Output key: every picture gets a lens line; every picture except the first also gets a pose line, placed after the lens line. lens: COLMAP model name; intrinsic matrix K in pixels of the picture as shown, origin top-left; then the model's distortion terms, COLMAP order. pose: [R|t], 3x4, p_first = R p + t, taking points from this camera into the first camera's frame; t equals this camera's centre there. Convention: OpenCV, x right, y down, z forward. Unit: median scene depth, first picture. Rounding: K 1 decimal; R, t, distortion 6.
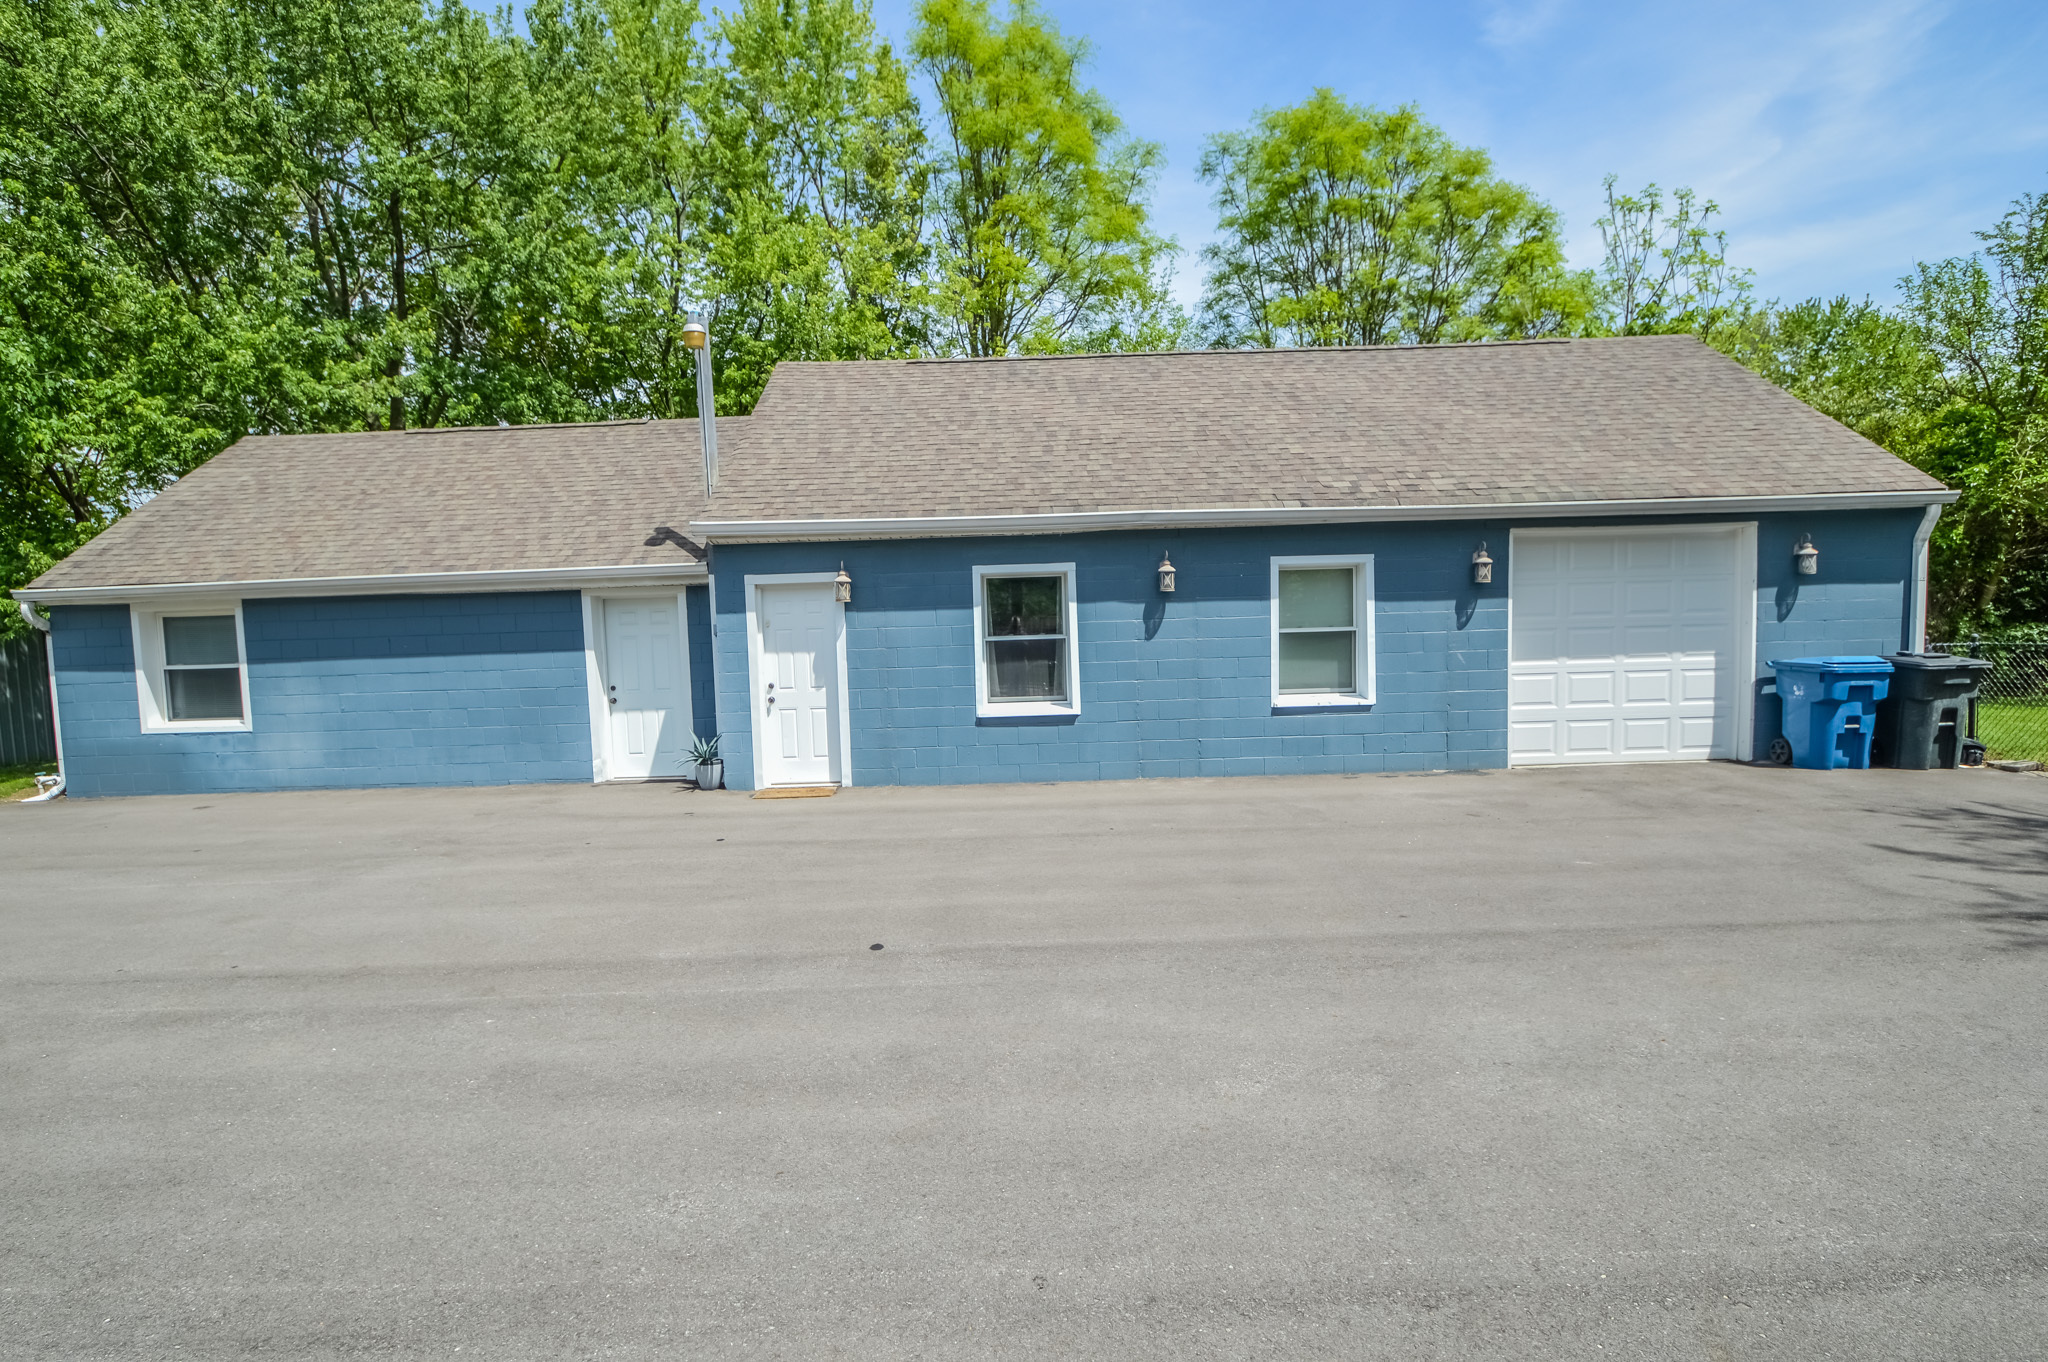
lens RADIAL K [[1028.7, 0, 1024.0], [0, 1028.7, 681.0], [0, 0, 1]] dist [0.001223, -0.021226]
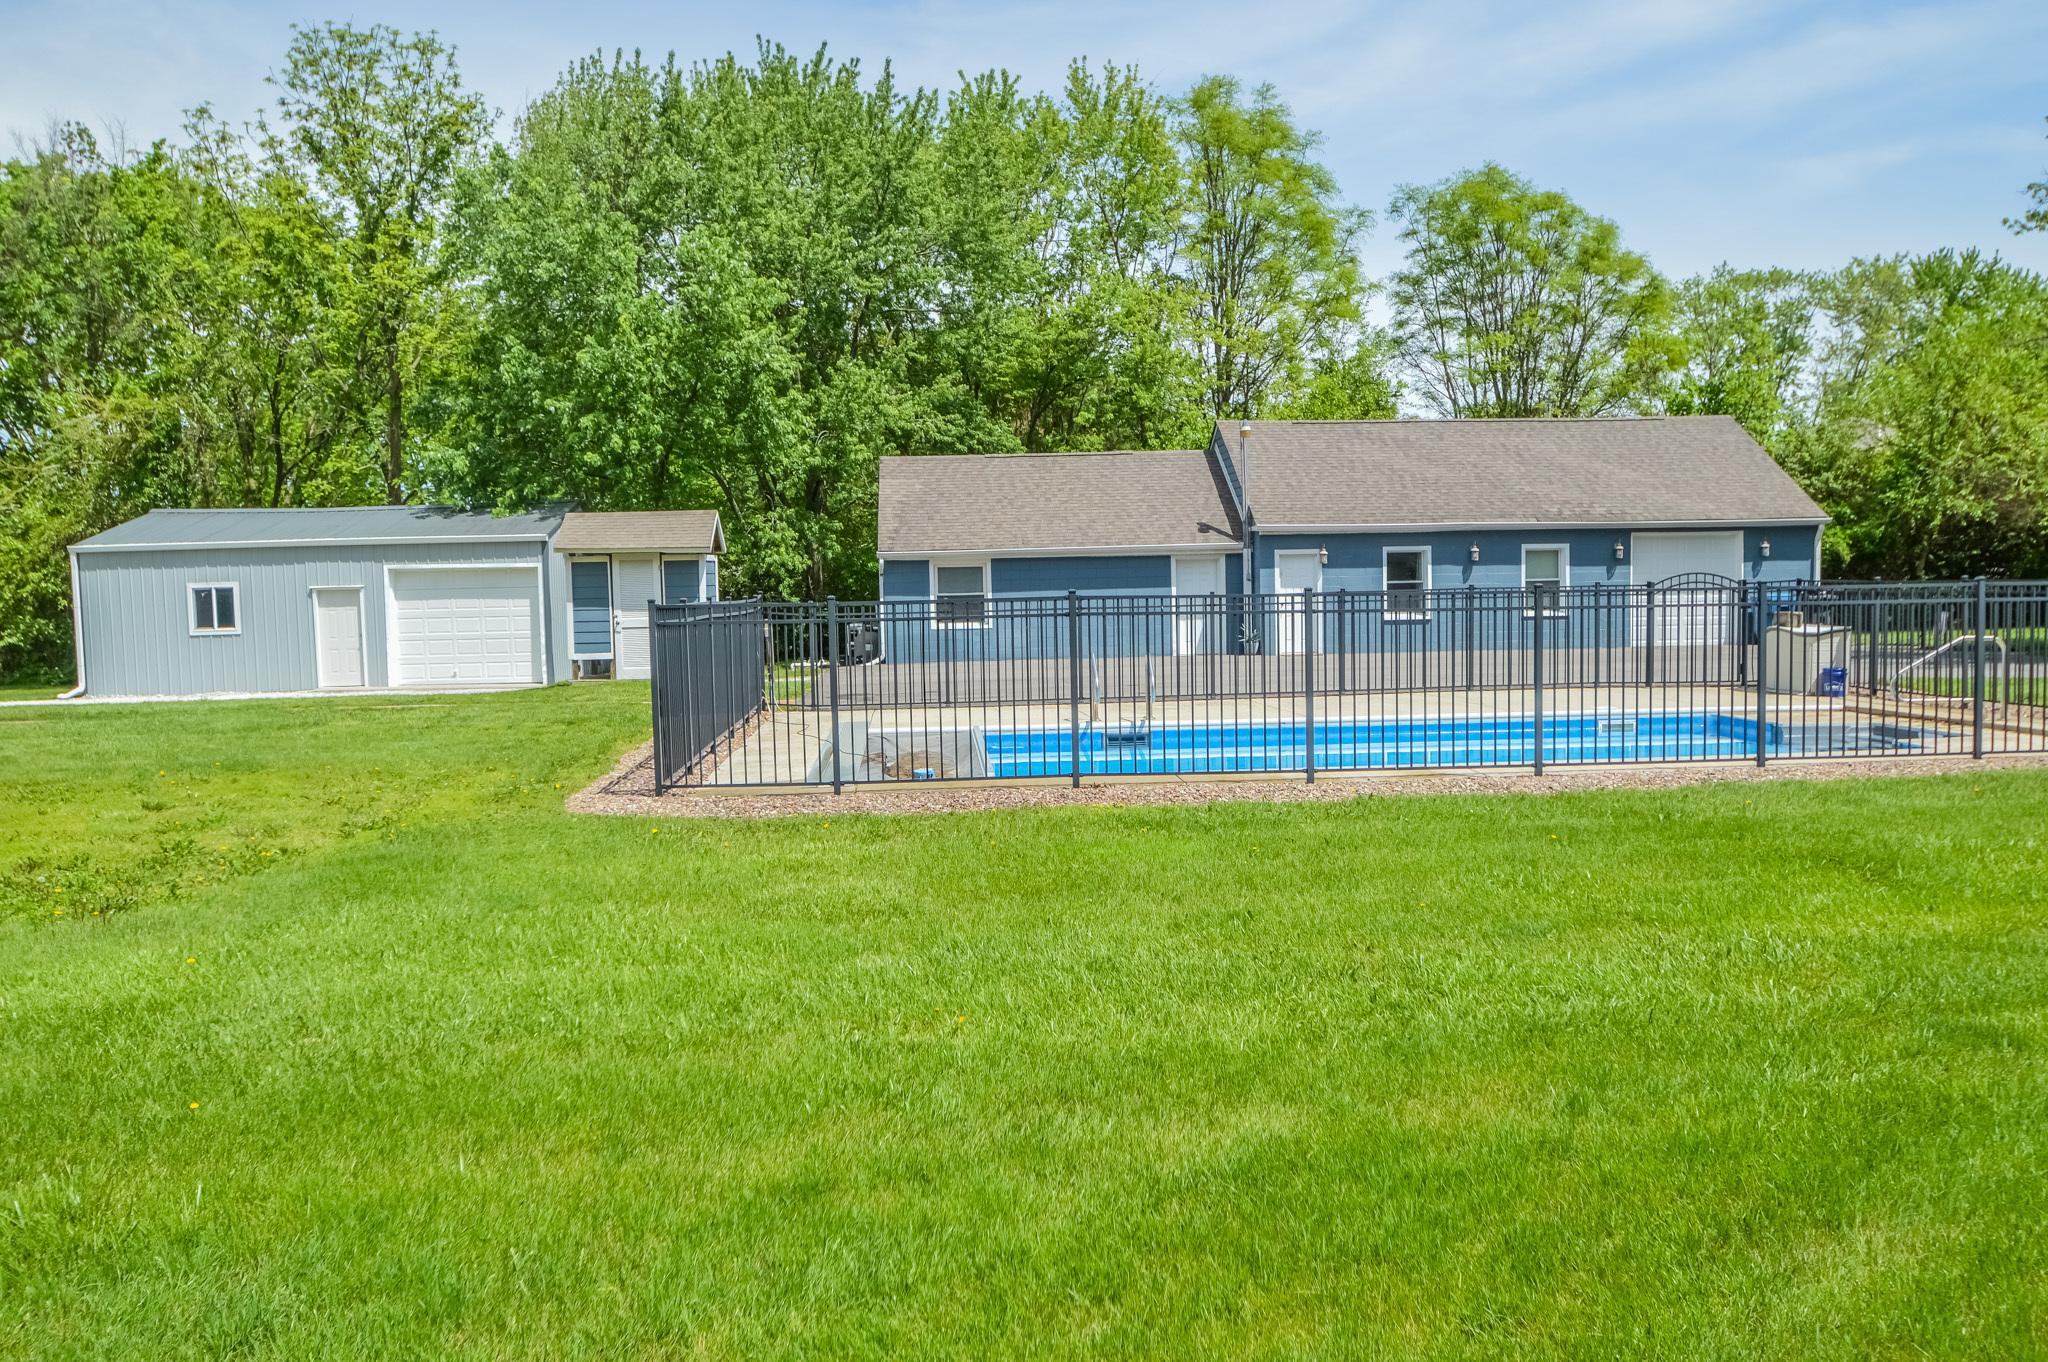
lens RADIAL K [[1649.2, 0, 1024.0], [0, 1649.2, 681.0], [0, 0, 1]] dist [-0.051636, -0.002327]
pose [[0.996643, 0.003886, 0.081774, -1.031526], [-0.003553, 0.999985, -0.004216, 0.173081], [-0.081789, 0.003911, 0.996642, -2.220106]]
